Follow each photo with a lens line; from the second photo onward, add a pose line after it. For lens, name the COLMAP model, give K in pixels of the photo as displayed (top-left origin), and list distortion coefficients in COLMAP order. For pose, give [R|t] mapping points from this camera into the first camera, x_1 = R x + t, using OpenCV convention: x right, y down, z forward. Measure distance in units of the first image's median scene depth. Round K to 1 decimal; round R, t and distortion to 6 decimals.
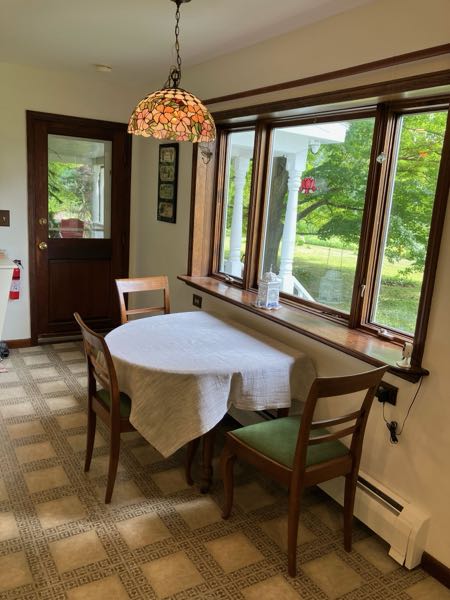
lens RADIAL K [[491.0, 0, 225.0], [0, 491.0, 300.0], [0, 0, 1]] dist [0.014832, -0.009620]
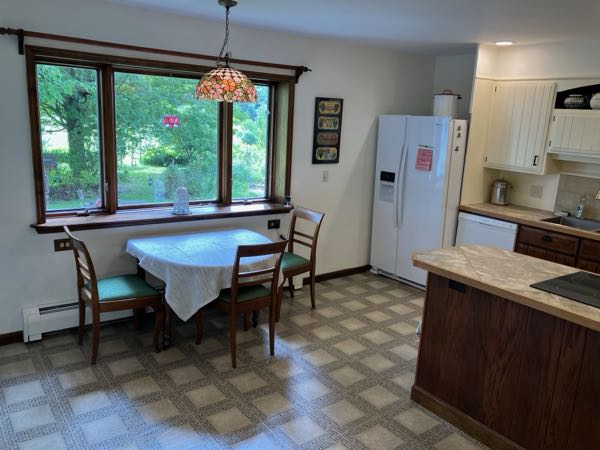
lens RADIAL K [[491.0, 0, 301.6], [0, 491.0, 227.0], [0, 0, 1]] dist [0.014832, -0.009620]
pose [[-0.086427, -0.295151, 0.951534, -1.448529], [0.155209, 0.939456, 0.305503, -0.364911], [-0.984094, 0.174090, -0.035385, 0.842750]]
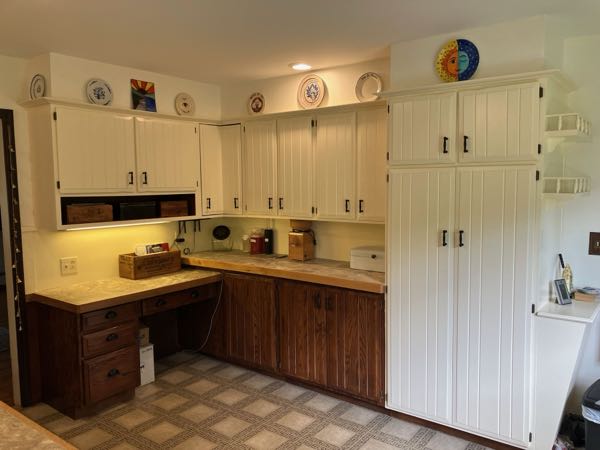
lens RADIAL K [[491.0, 0, 301.6], [0, 491.0, 227.0], [0, 0, 1]] dist [0.014832, -0.009620]
pose [[0.373553, 0.016203, -0.927467, 0.060048], [-0.158475, 0.986263, -0.046599, -0.144380], [0.913971, 0.164387, 0.370989, 0.547189]]
